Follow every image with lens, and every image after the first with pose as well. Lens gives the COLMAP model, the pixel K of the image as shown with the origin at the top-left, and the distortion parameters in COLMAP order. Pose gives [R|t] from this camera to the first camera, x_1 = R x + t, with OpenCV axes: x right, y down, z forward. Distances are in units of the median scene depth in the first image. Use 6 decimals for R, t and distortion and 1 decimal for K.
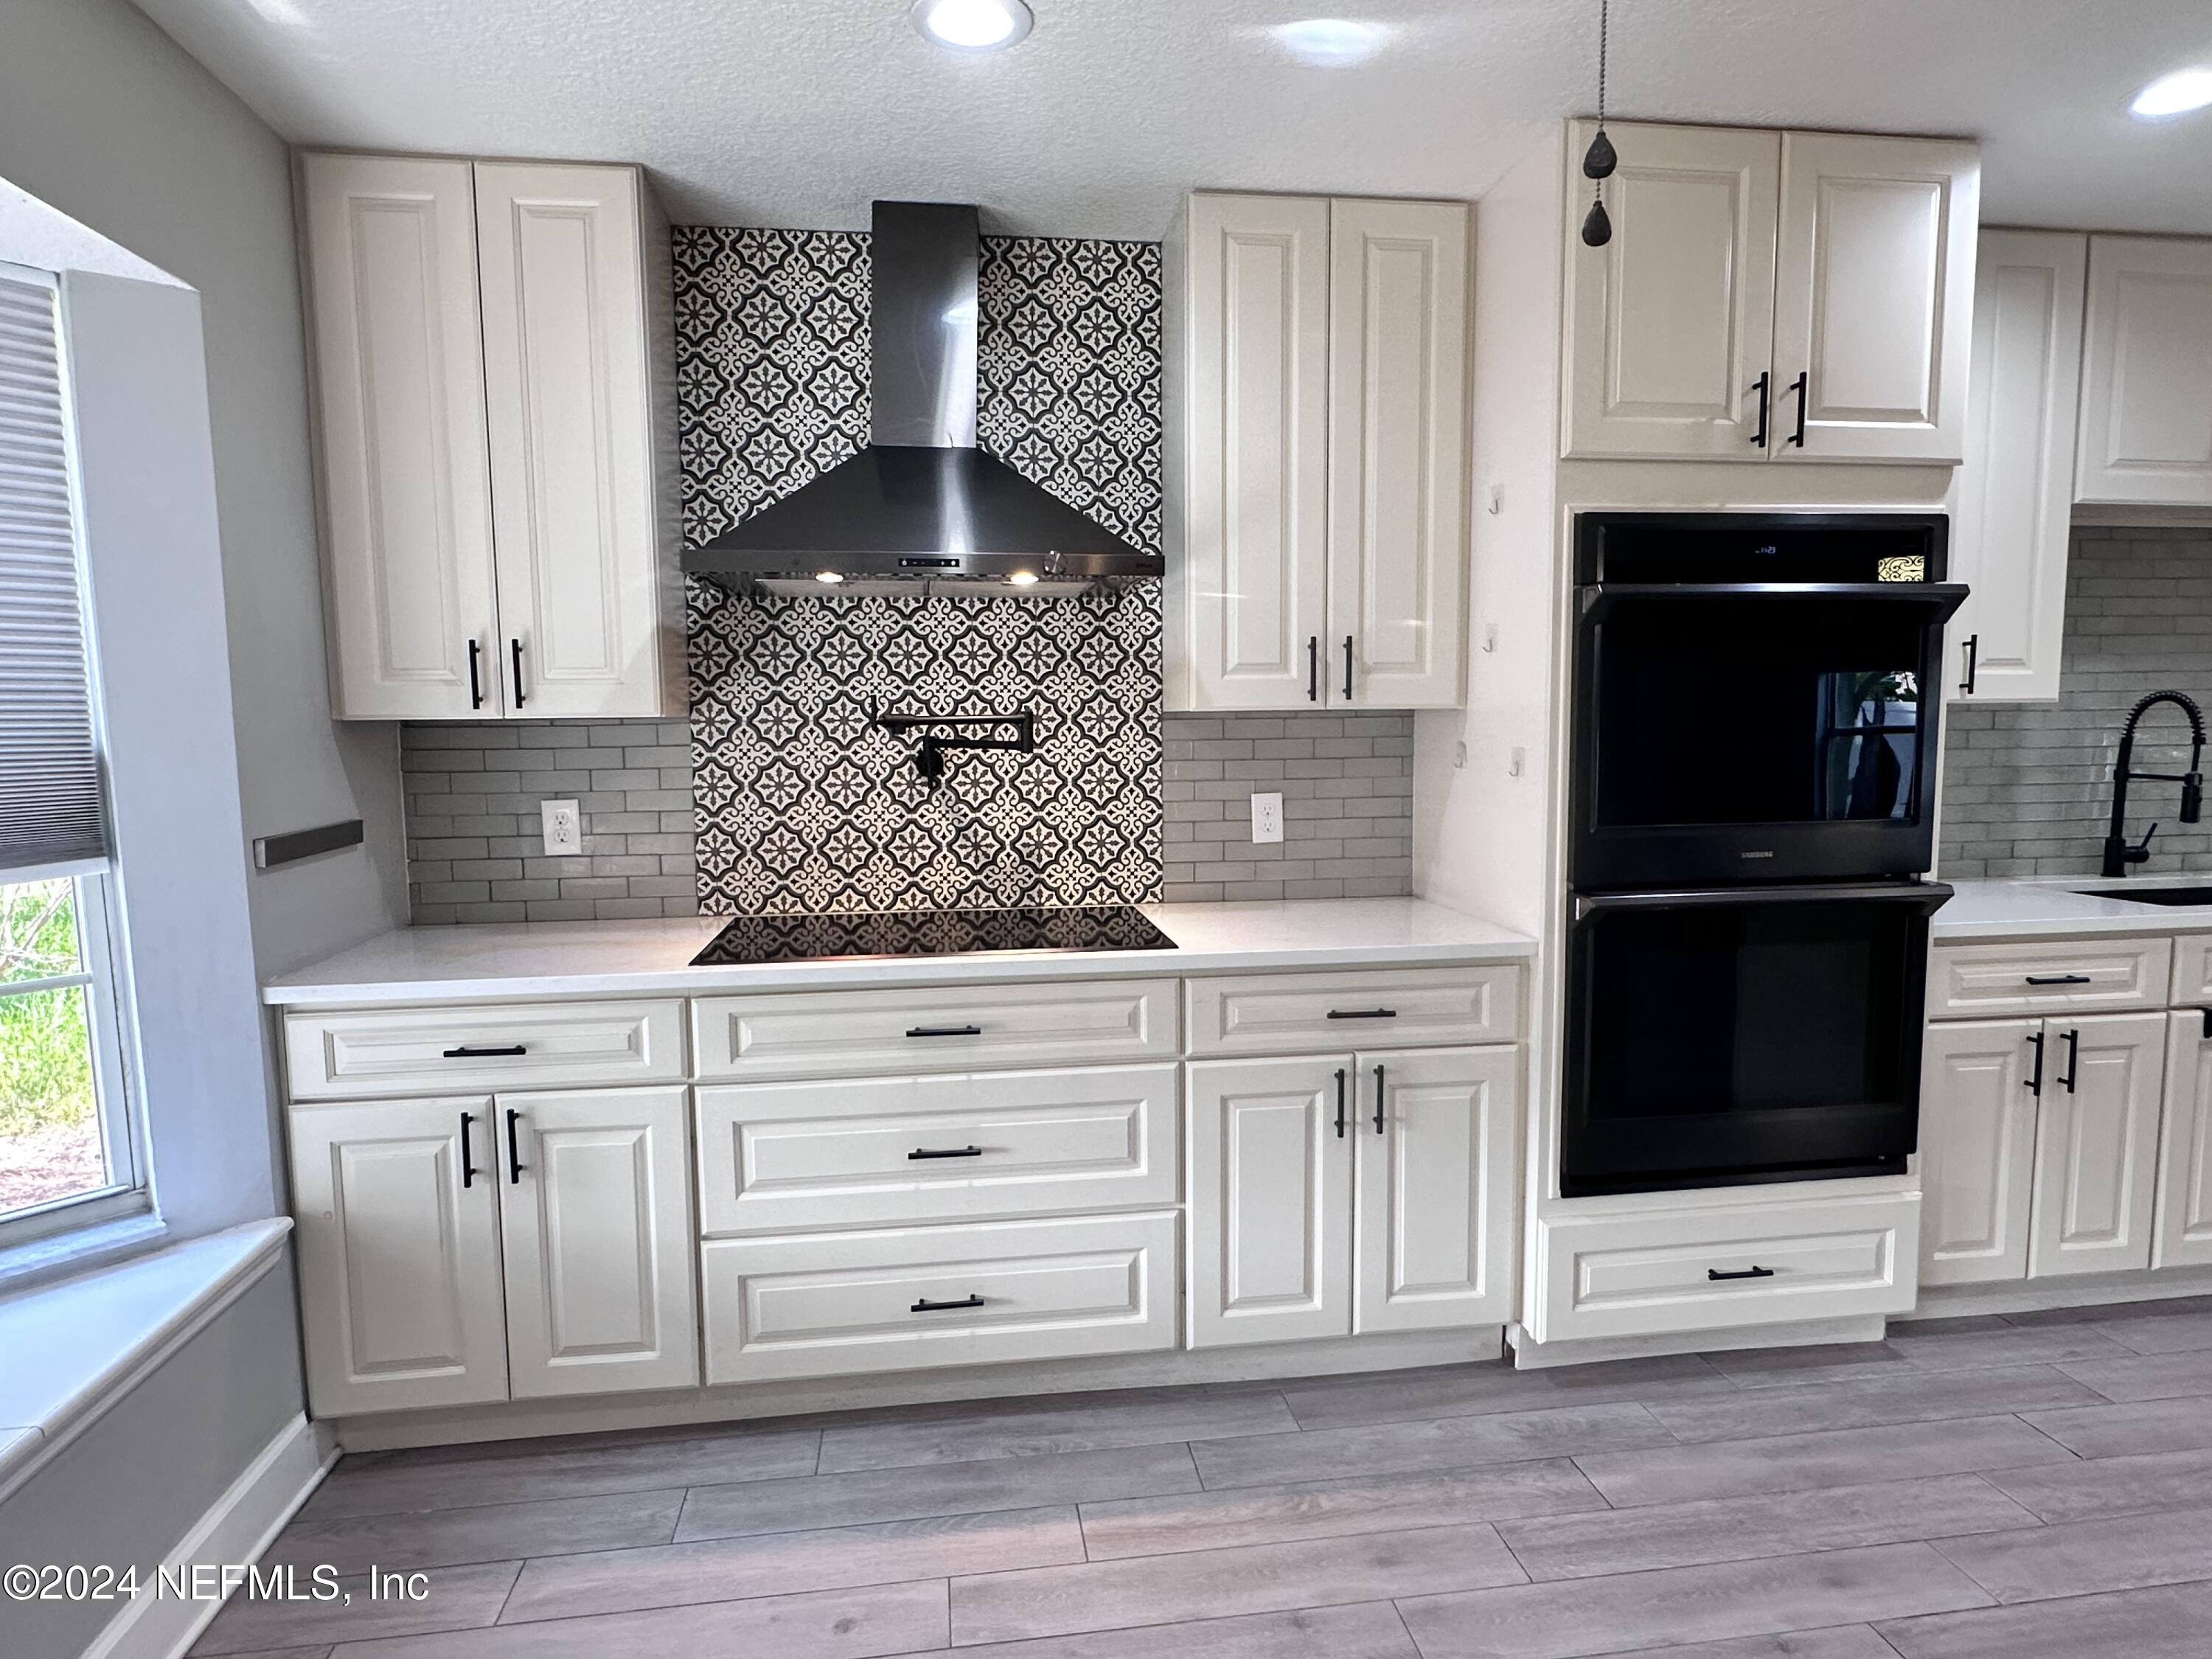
lens RADIAL K [[1239.6, 0, 1100.4], [0, 1239.6, 838.8], [0, 0, 1]] dist [-0.004302, 0.005063]
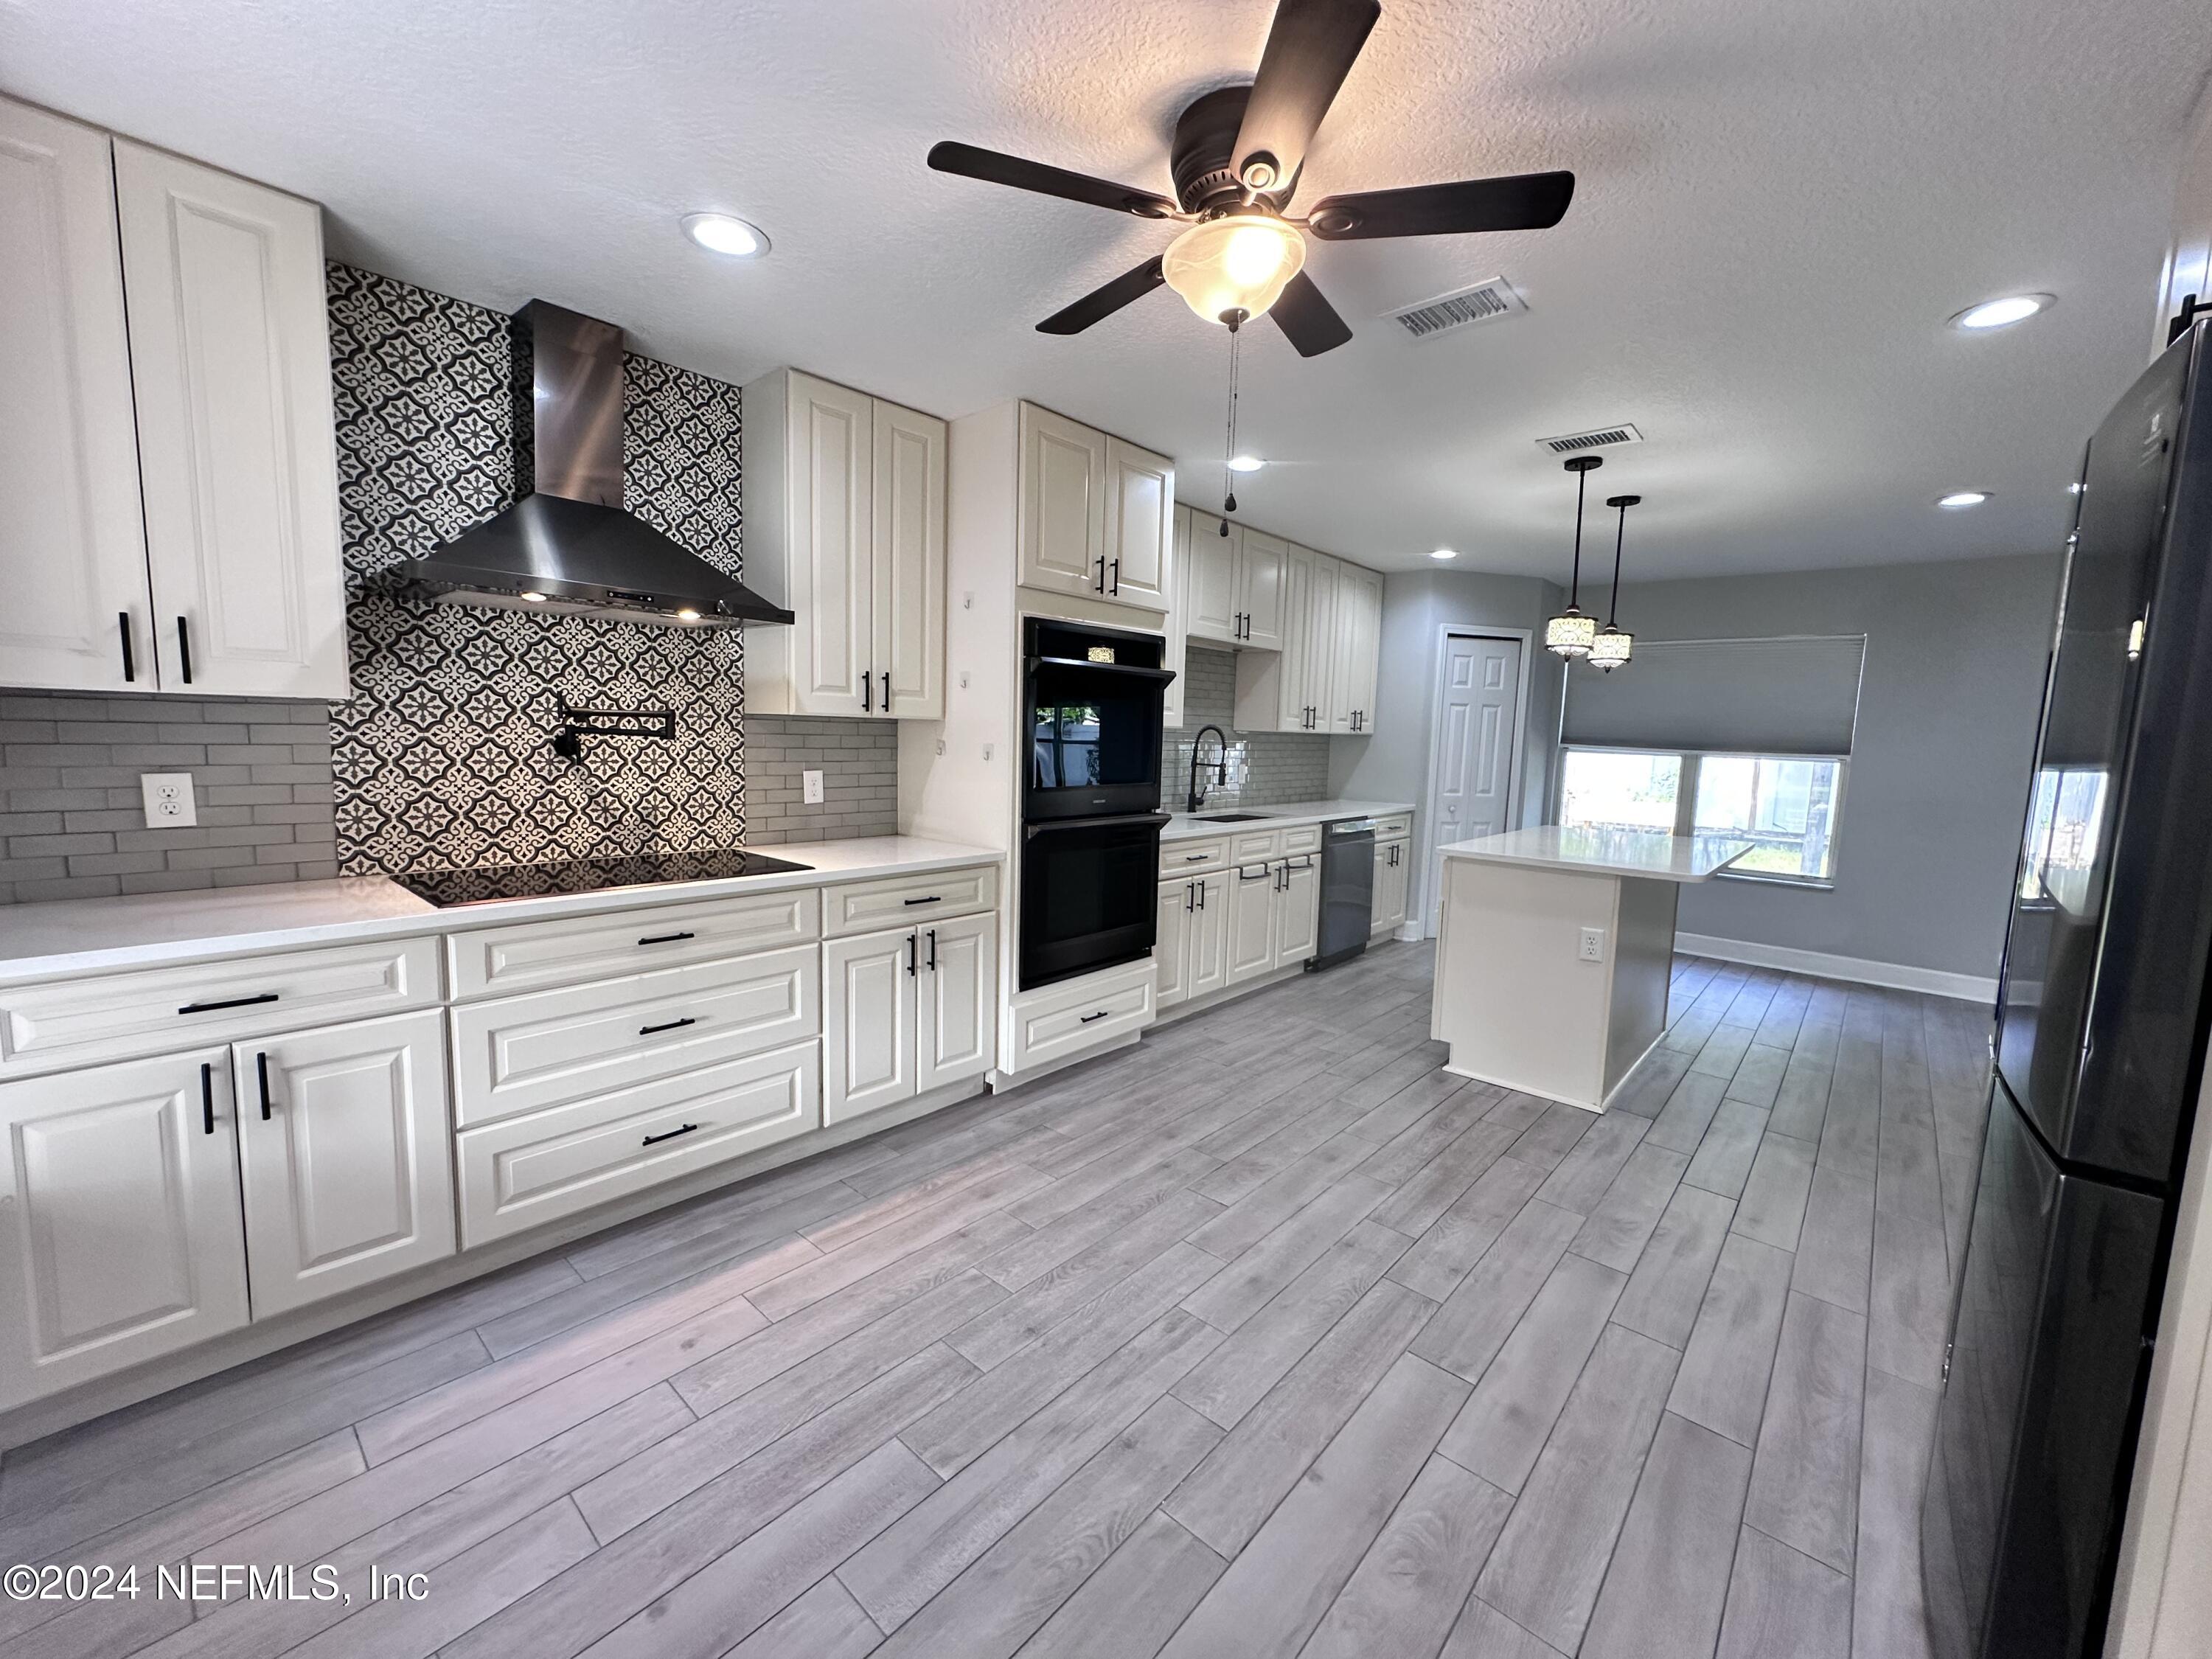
lens RADIAL K [[884.4, 0, 1106.2], [0, 884.4, 826.6], [0, 0, 1]] dist [-0.003144, 0.001768]
pose [[0.760791, -0.037098, 0.647936, -0.363374], [0.024828, 0.999298, 0.028062, 0.013091], [-0.648522, -0.005262, 0.761178, -0.070856]]
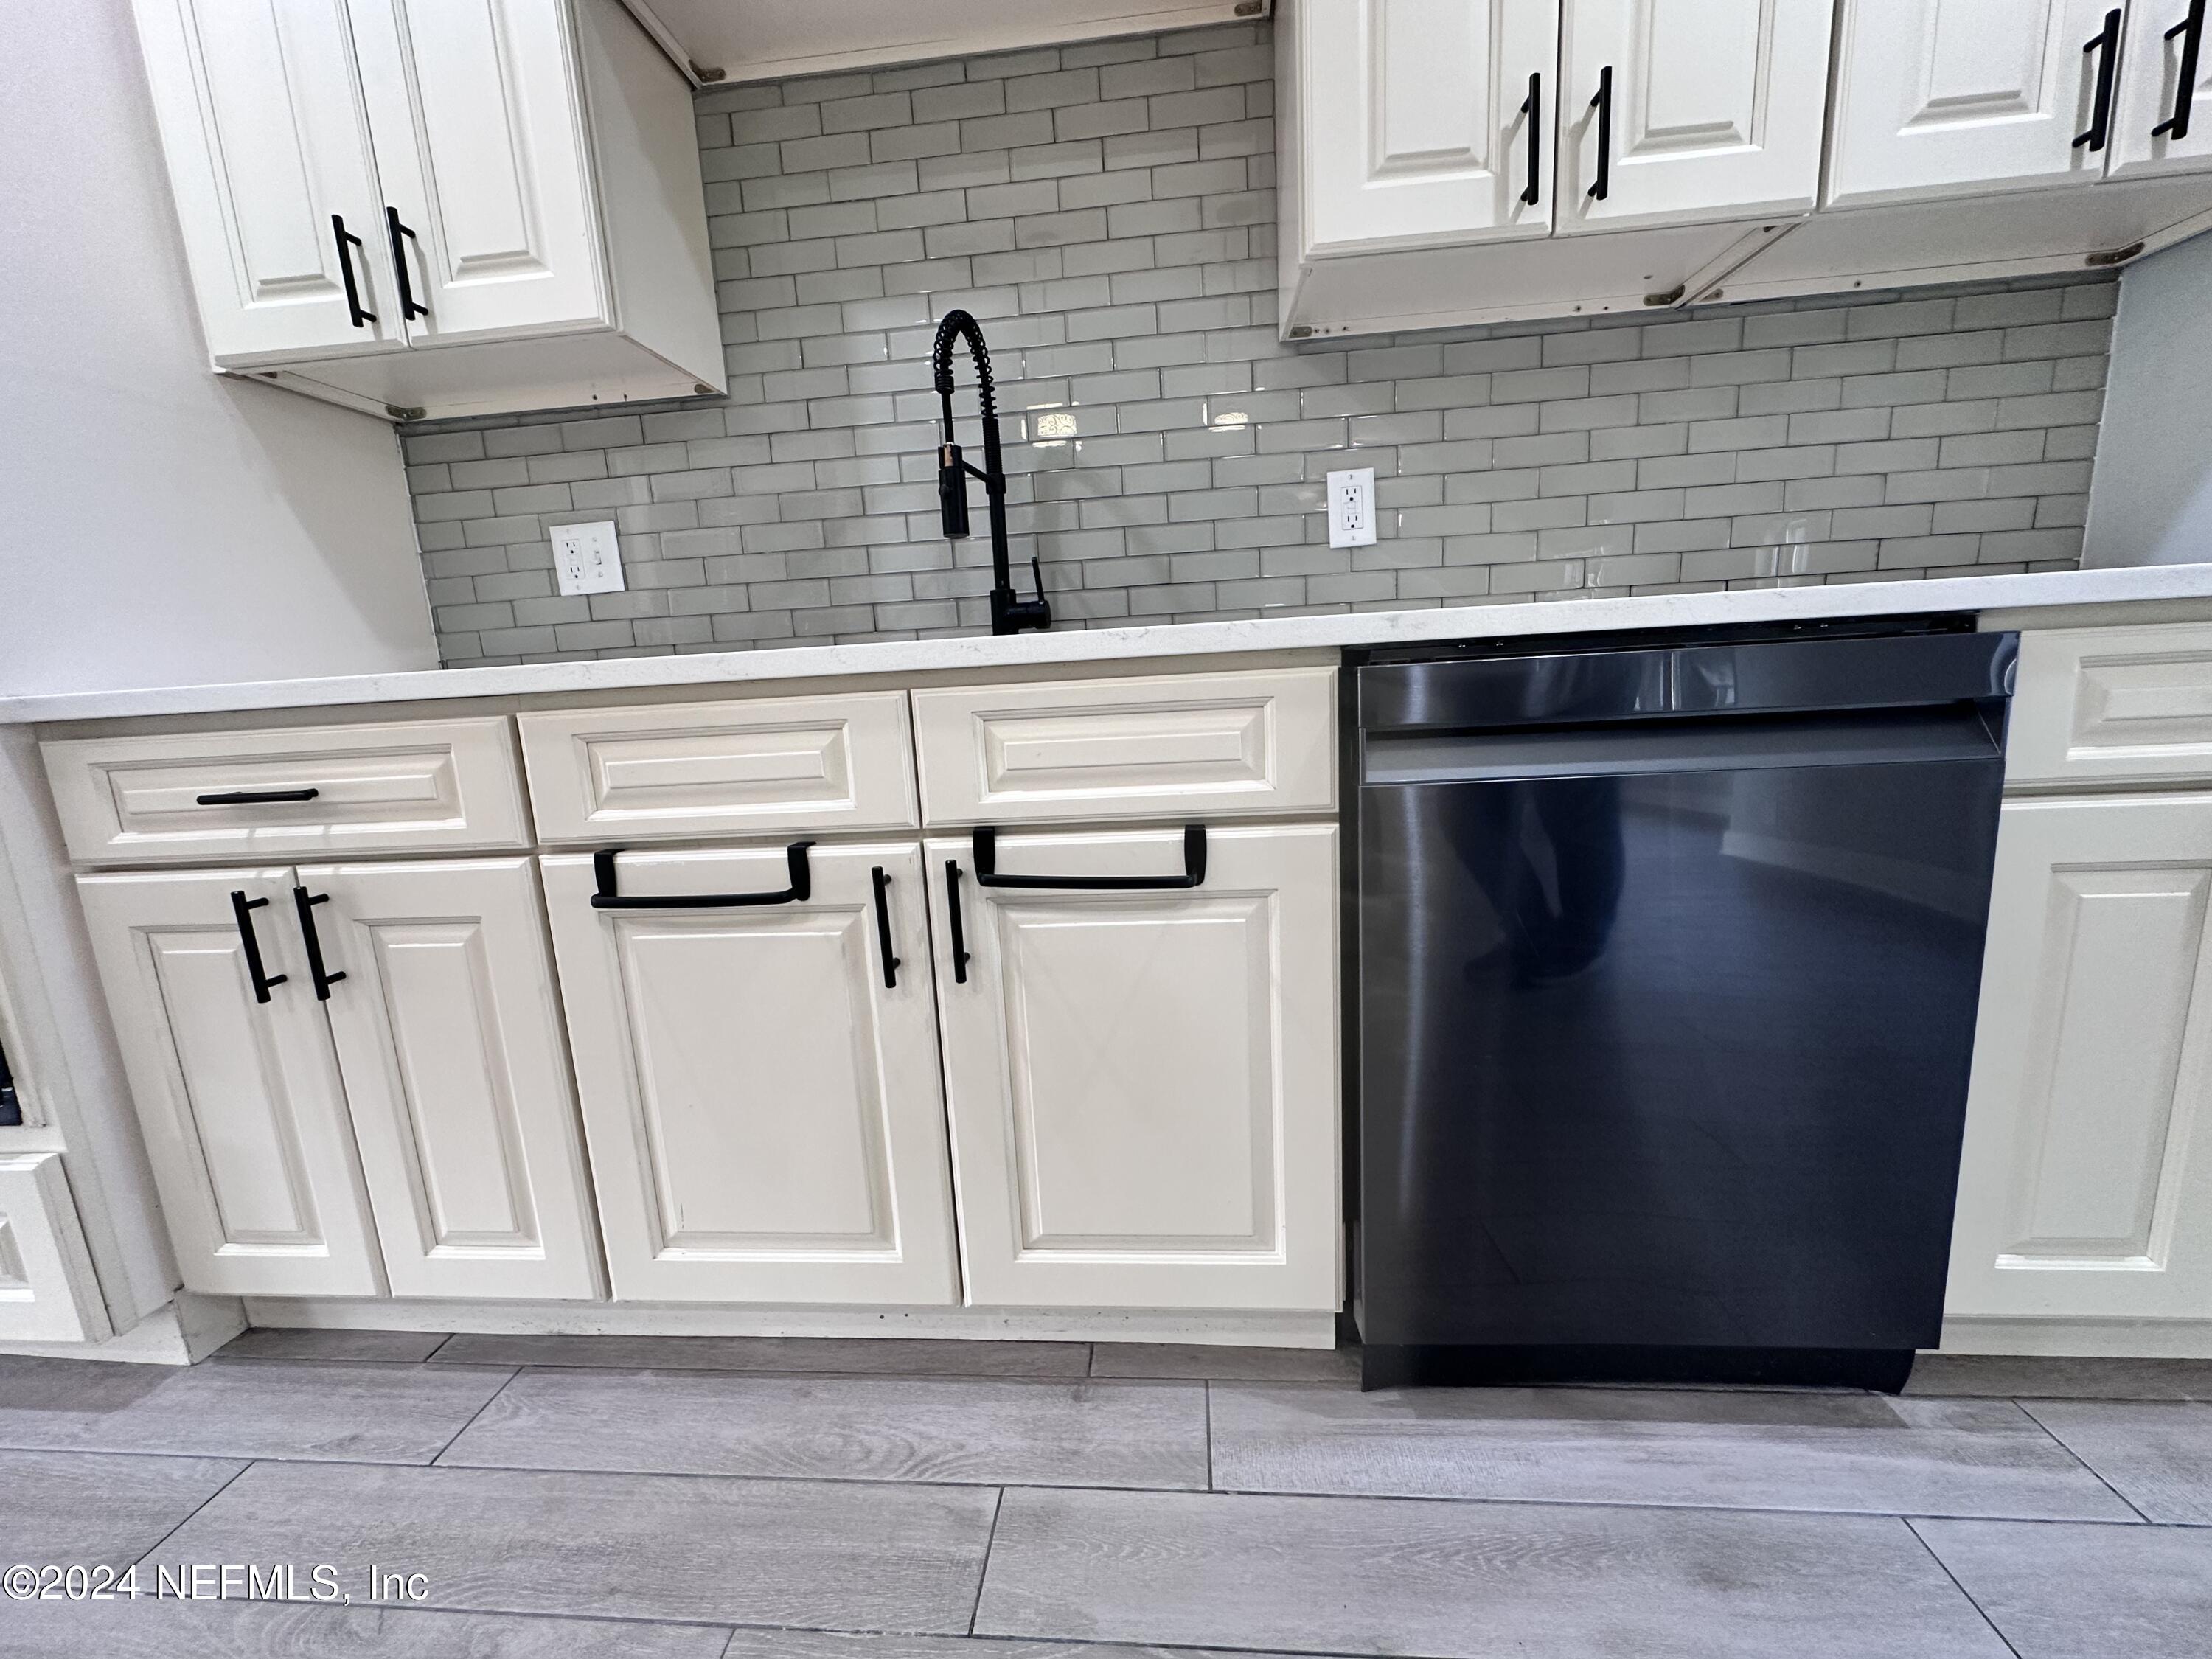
lens RADIAL K [[884.4, 0, 1100.3], [0, 884.4, 826.9], [0, 0, 1]] dist [-0.003144, 0.001768]
pose [[0.973140, -0.004755, -0.230165, 0.583244], [0.024884, 0.996101, 0.084634, 0.068015], [0.228865, -0.088088, 0.969464, 0.397145]]
